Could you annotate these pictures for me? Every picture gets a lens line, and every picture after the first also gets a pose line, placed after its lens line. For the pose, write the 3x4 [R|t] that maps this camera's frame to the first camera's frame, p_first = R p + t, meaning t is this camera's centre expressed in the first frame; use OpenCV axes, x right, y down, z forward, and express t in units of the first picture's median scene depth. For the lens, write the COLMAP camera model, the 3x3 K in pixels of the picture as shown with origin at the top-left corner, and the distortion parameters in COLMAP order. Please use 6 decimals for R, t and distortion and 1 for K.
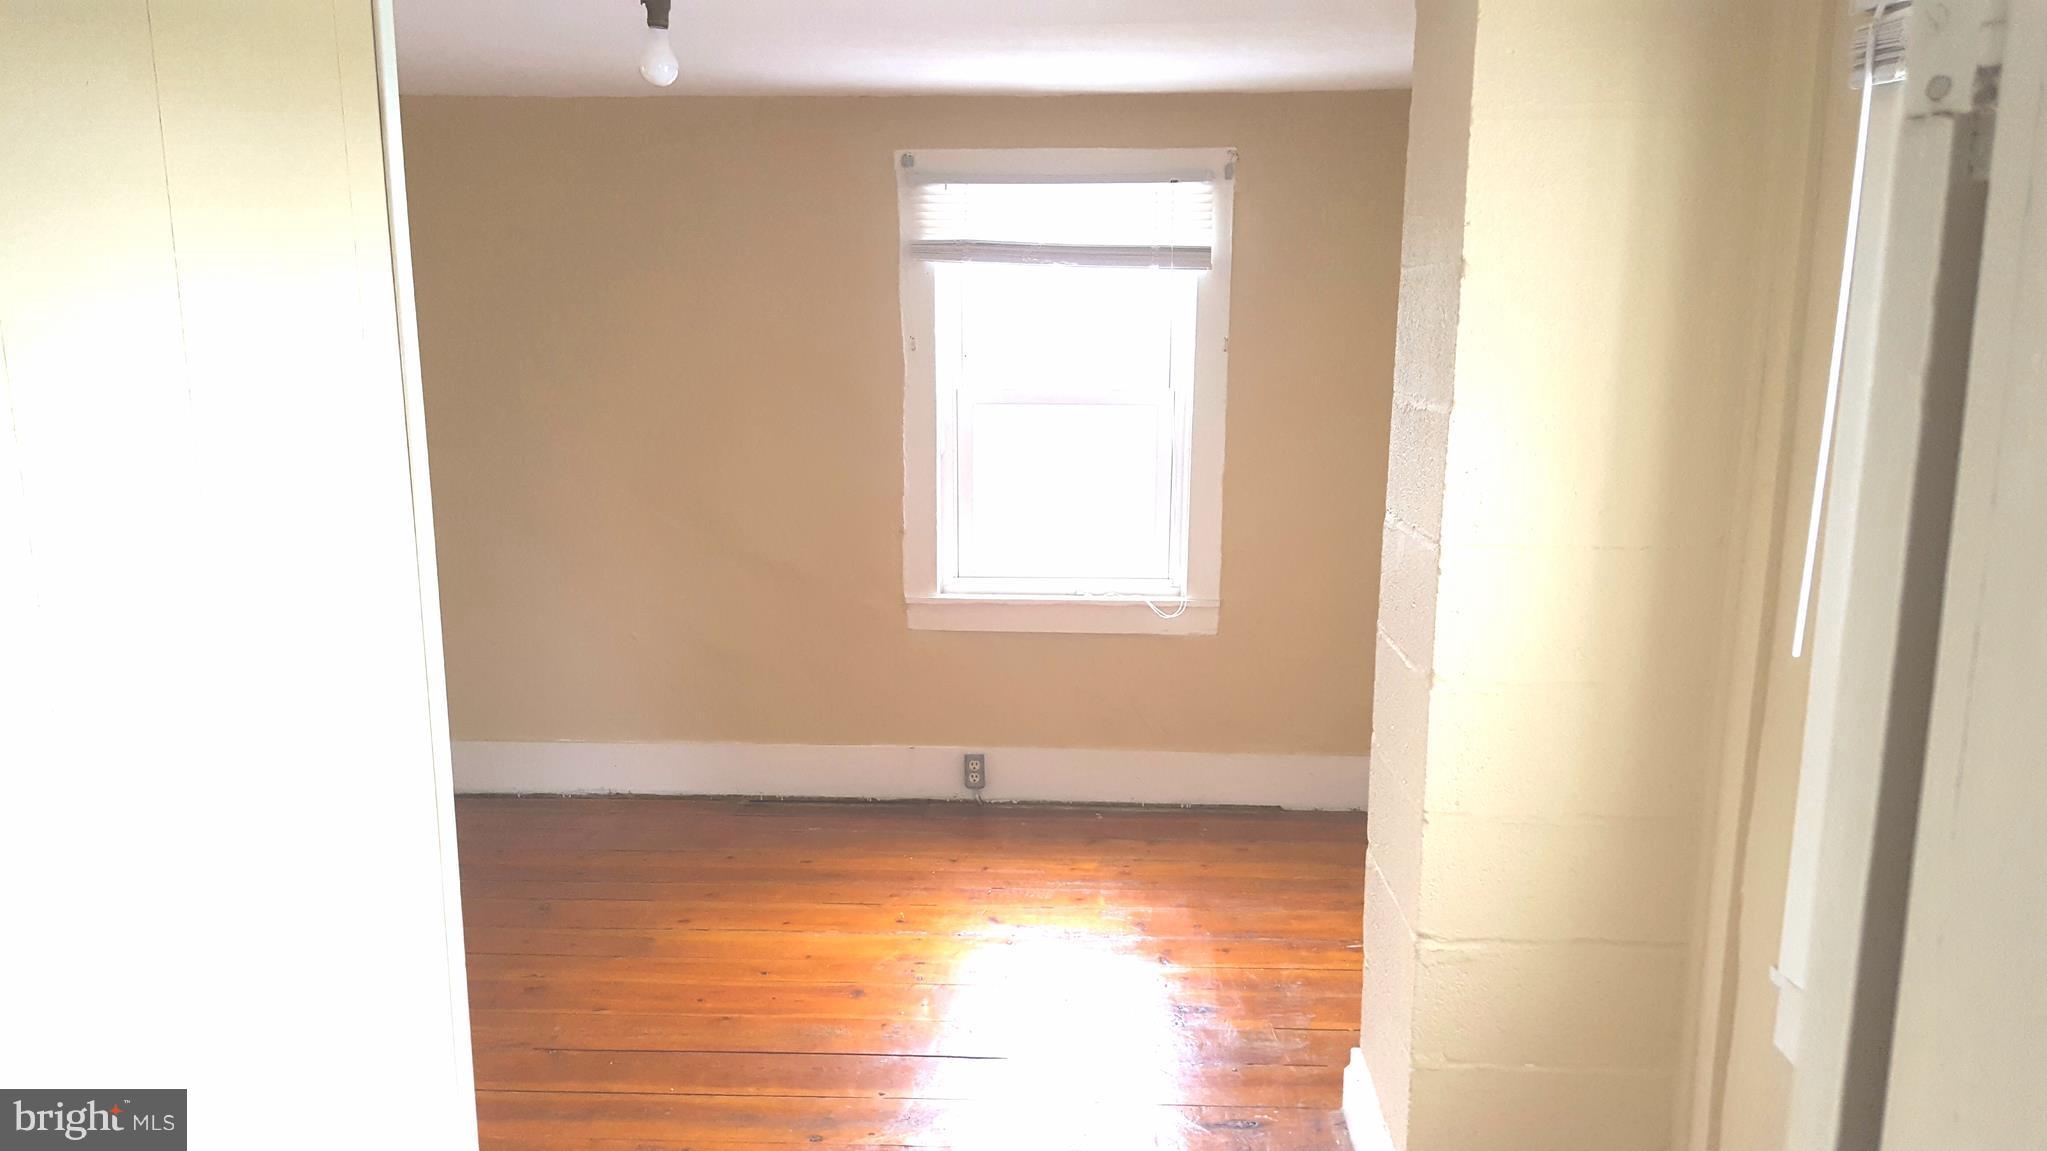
lens RADIAL K [[1494.0, 0, 1023.5], [0, 1494.0, 575.5], [0, 0, 1]] dist [0.142452, -0.147979]
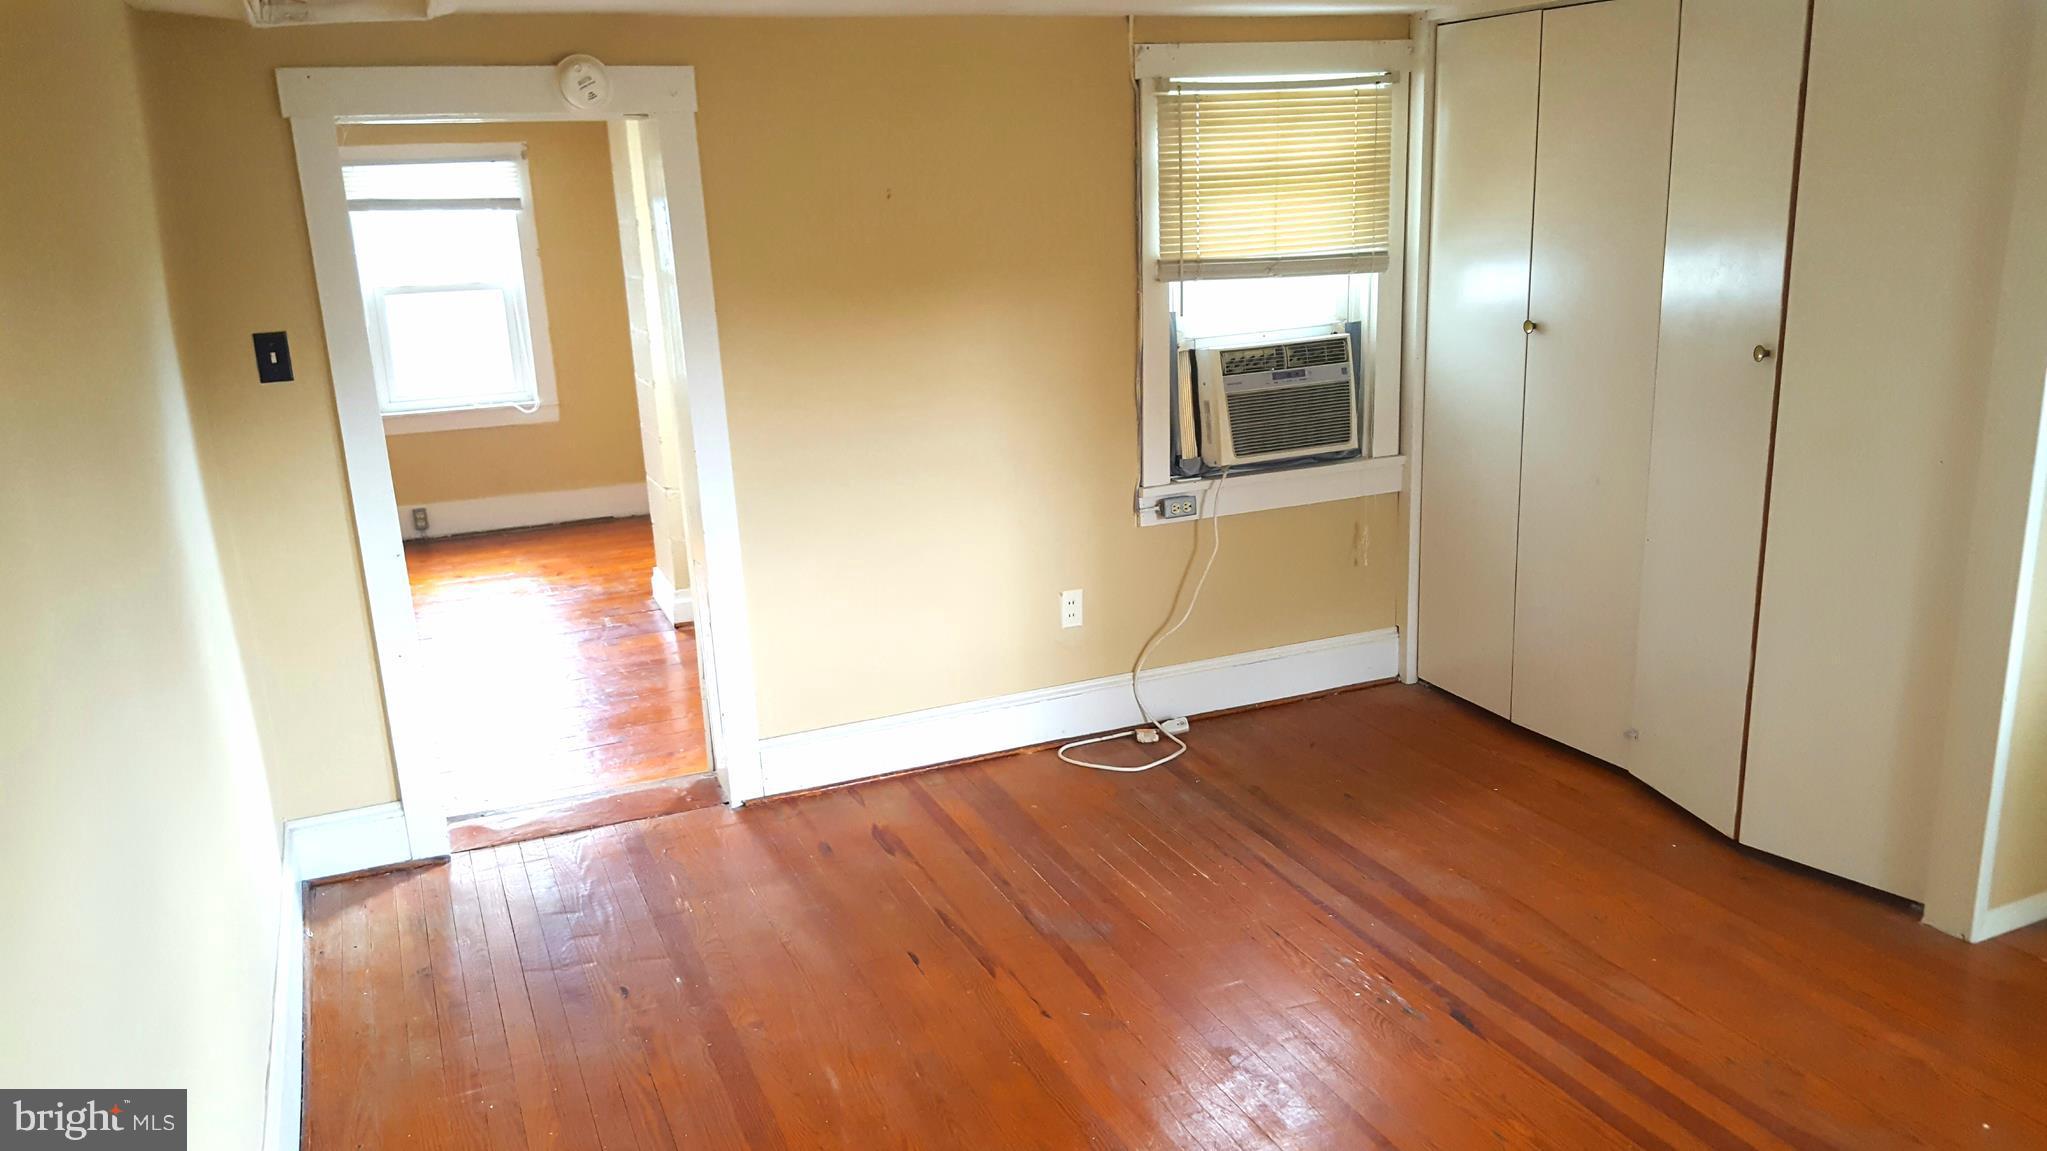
lens RADIAL K [[1494.0, 0, 1023.5], [0, 1494.0, 575.5], [0, 0, 1]] dist [0.142452, -0.147979]
pose [[0.897005, -0.155216, 0.413871, -0.154523], [0.124444, 0.987125, 0.100490, 0.116143], [-0.424140, -0.038636, 0.904772, -0.891281]]
